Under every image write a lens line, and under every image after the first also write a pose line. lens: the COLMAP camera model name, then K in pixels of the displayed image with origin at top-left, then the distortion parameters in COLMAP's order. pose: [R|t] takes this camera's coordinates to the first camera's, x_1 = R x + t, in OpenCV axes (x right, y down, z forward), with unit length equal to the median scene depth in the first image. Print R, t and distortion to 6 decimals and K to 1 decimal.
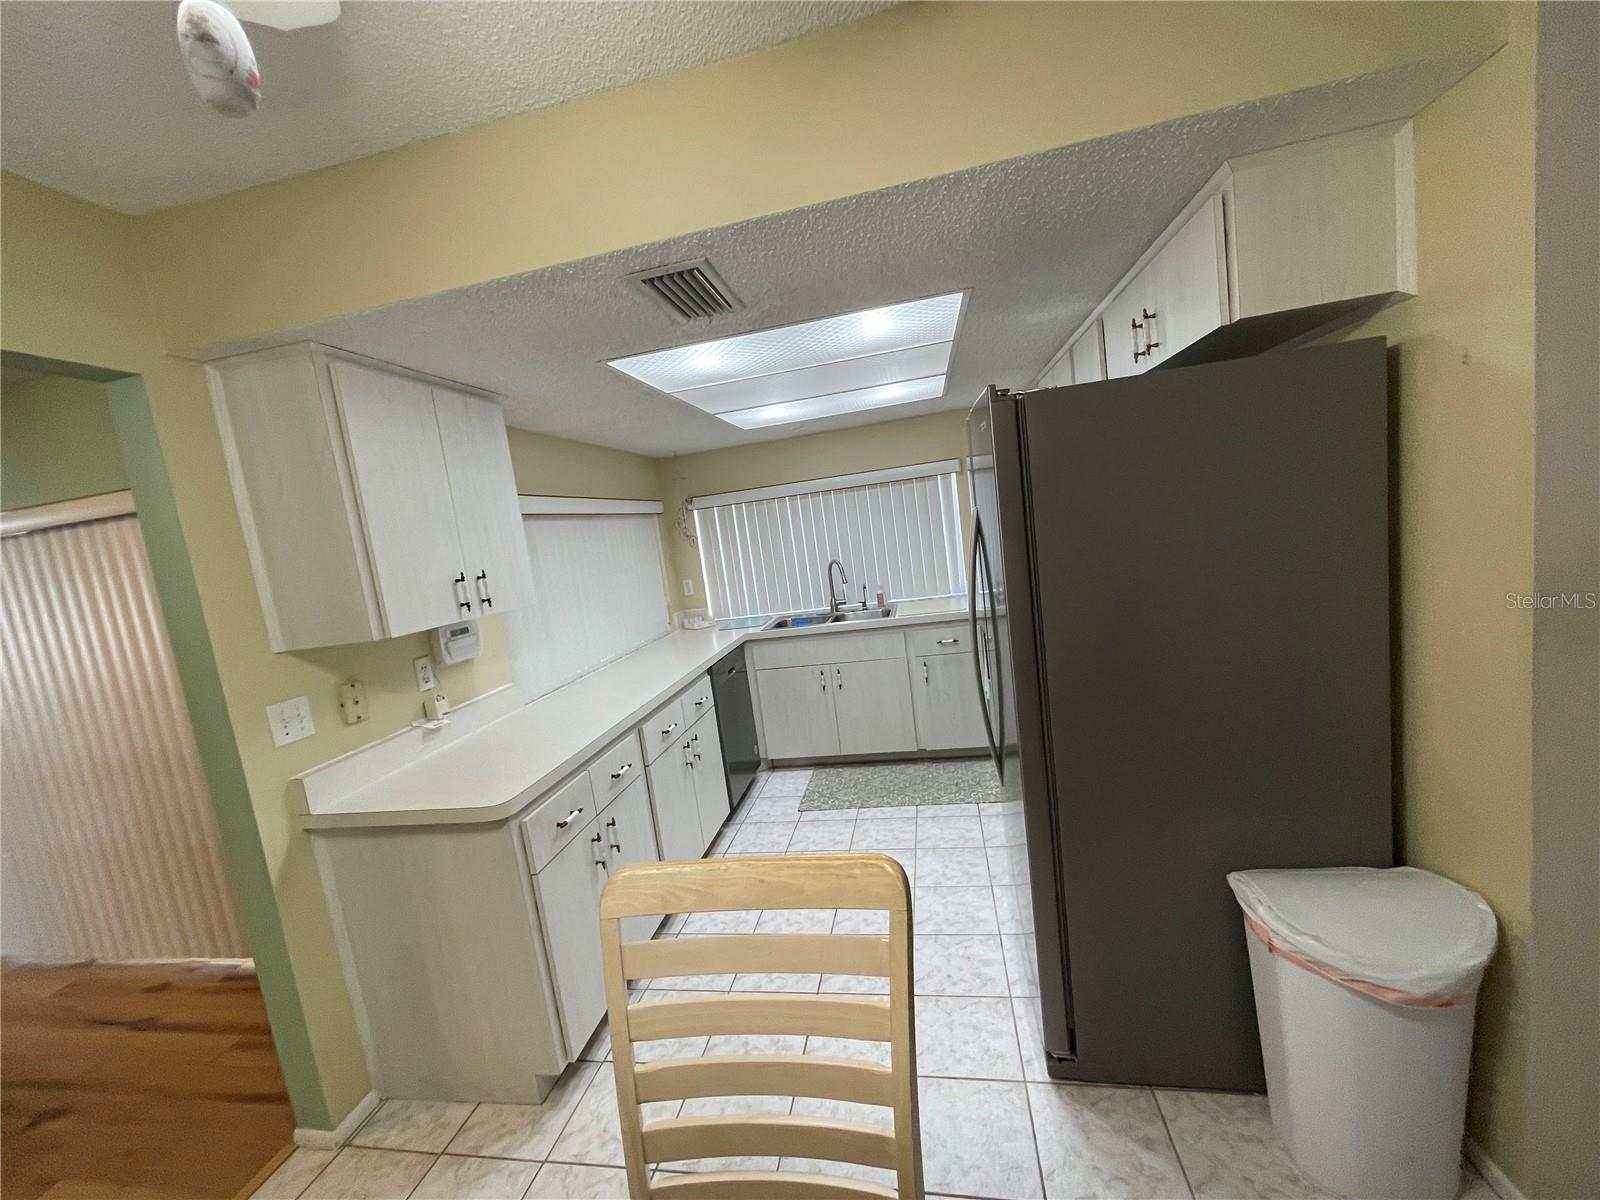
lens RADIAL K [[644.9, 0, 801.1], [0, 644.9, 597.2], [0, 0, 1]] dist [0.001919, -0.000494]
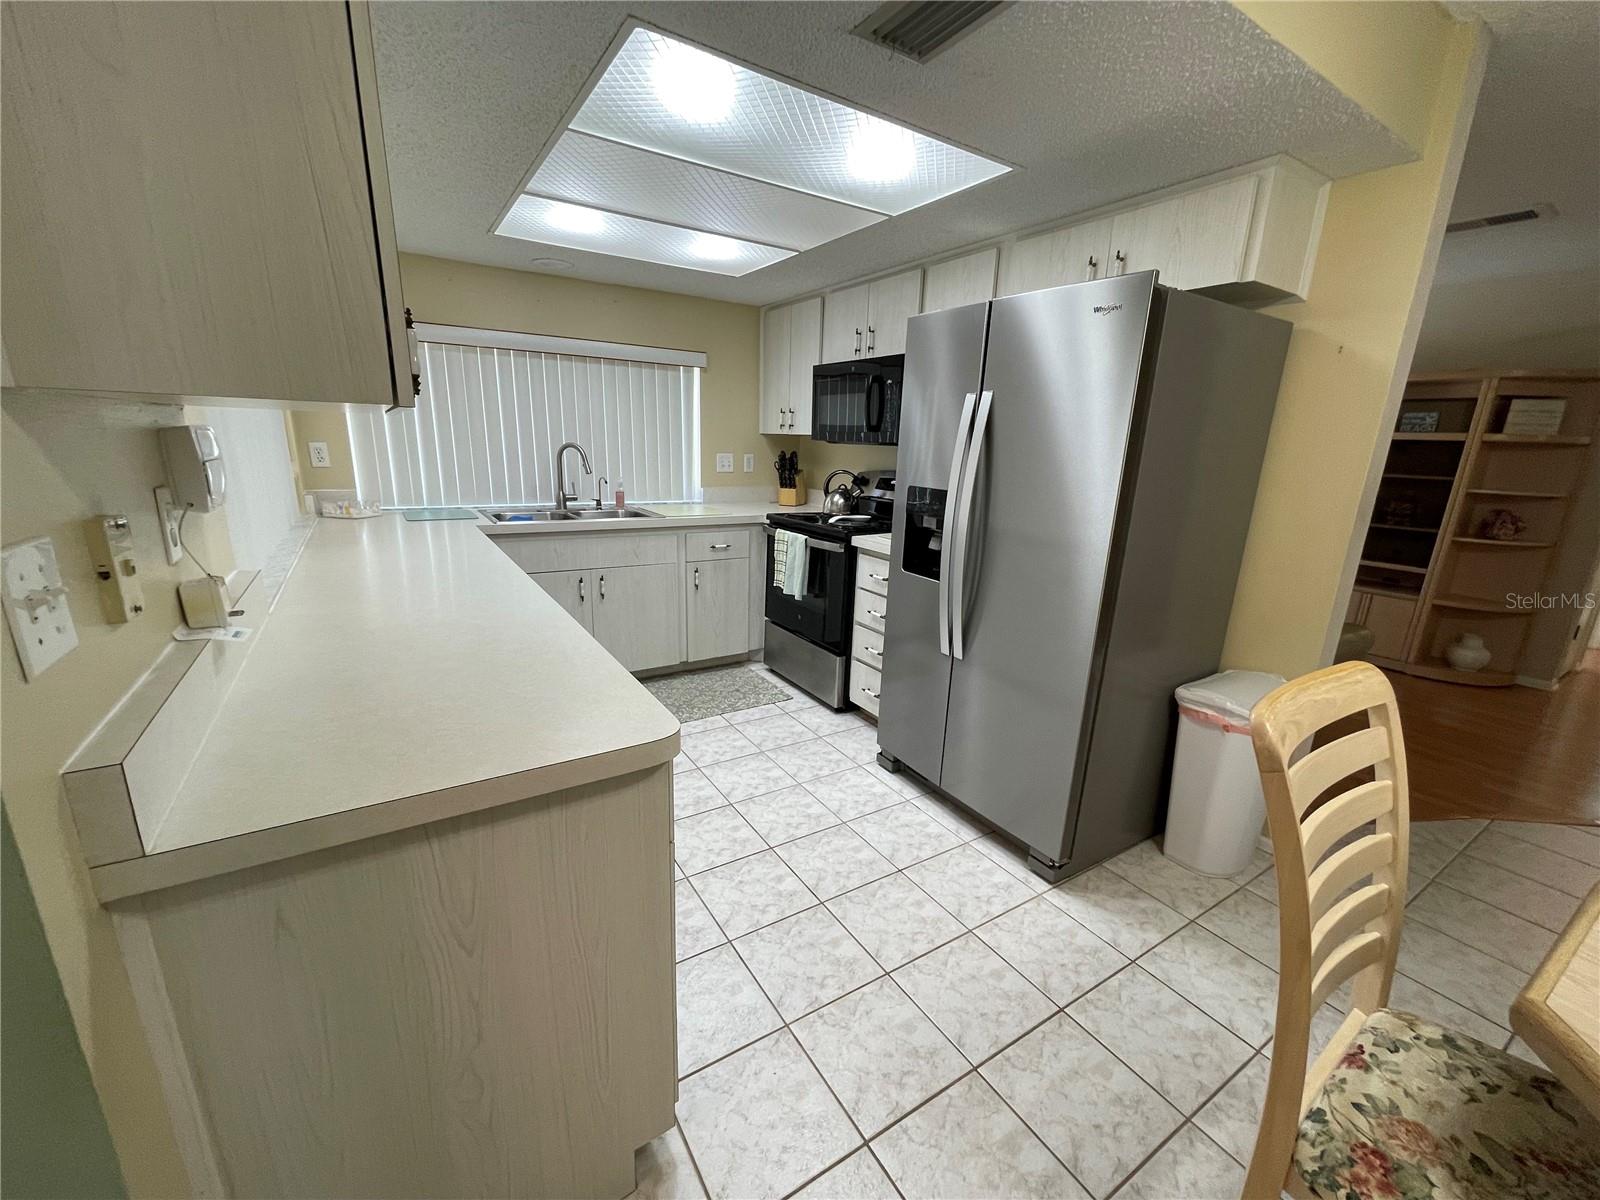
lens RADIAL K [[644.9, 0, 798.7], [0, 644.9, 597.4], [0, 0, 1]] dist [0.001919, -0.000494]
pose [[0.719714, -0.012529, 0.694157, -0.363937], [-0.054763, 0.995697, 0.074751, 0.069458], [-0.692107, -0.091813, 0.715932, 0.240055]]
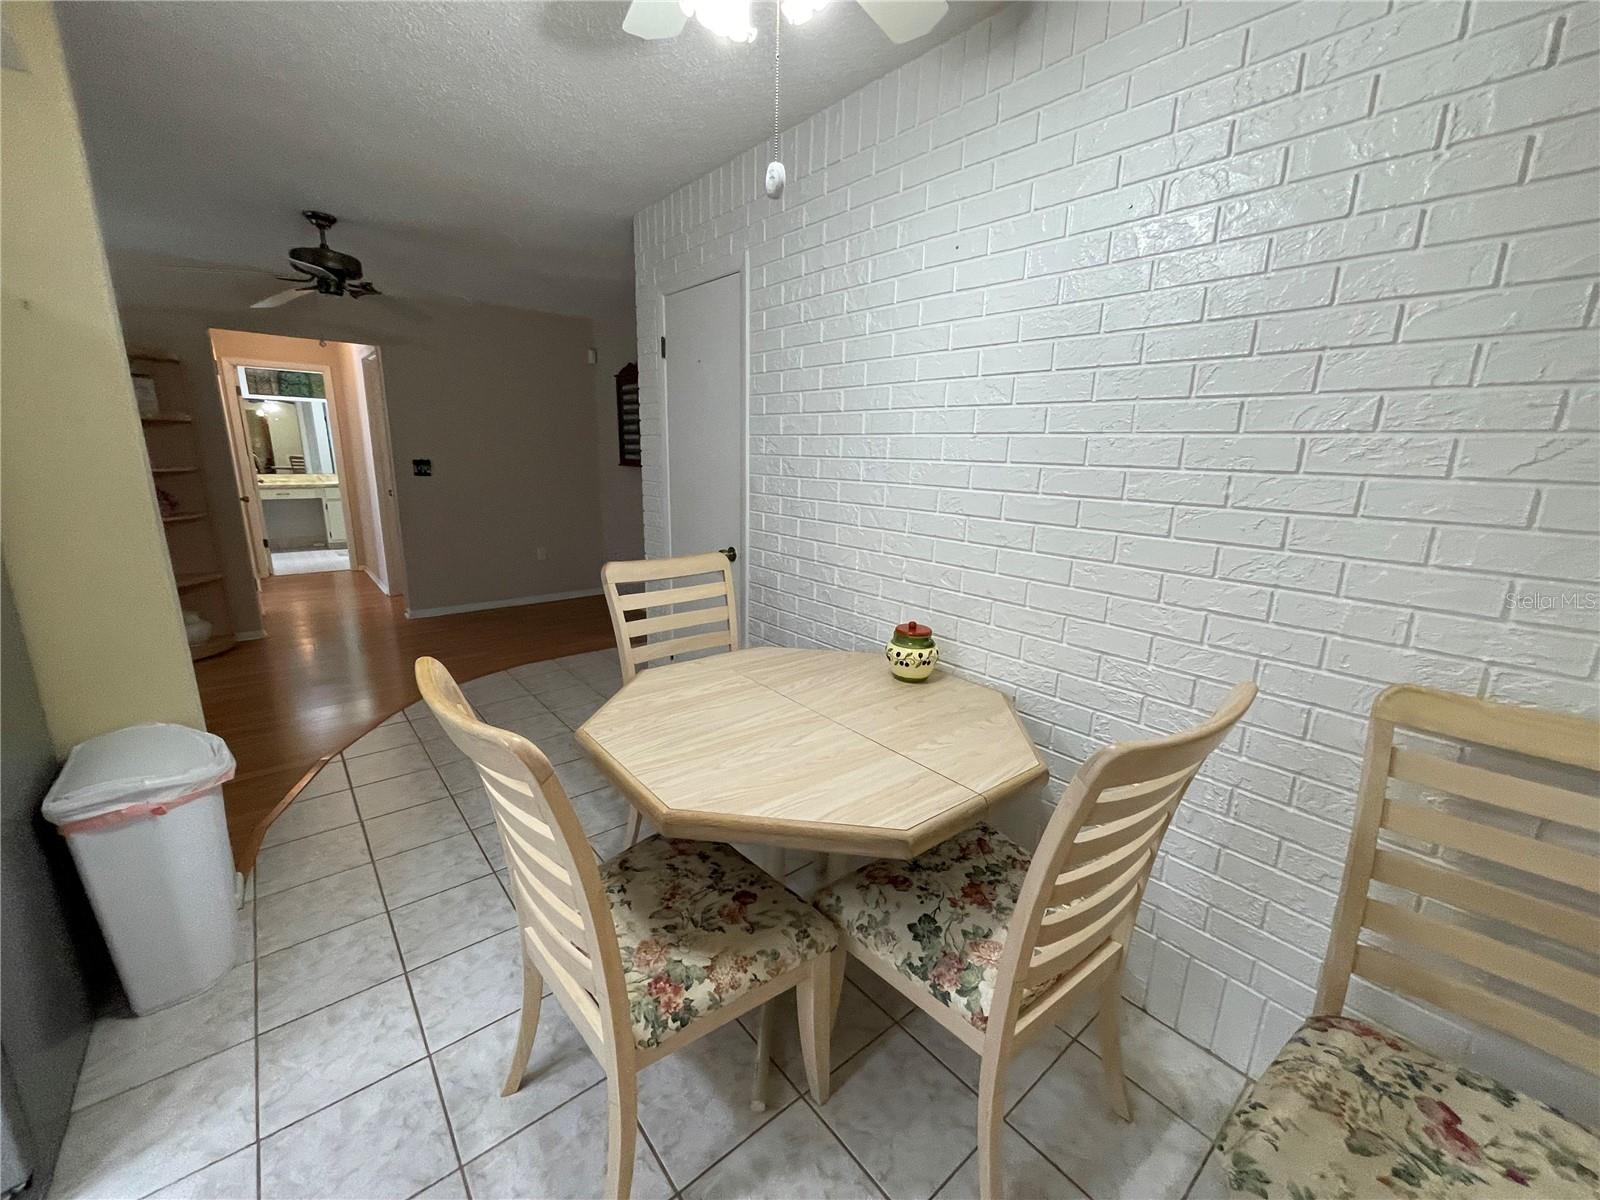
lens RADIAL K [[644.9, 0, 808.4], [0, 644.9, 601.9], [0, 0, 1]] dist [0.001919, -0.000494]
pose [[-0.760032, -0.035056, 0.648939, -0.307534], [0.151965, 0.961275, 0.229908, 0.039169], [-0.631868, 0.273354, -0.725272, 0.371872]]
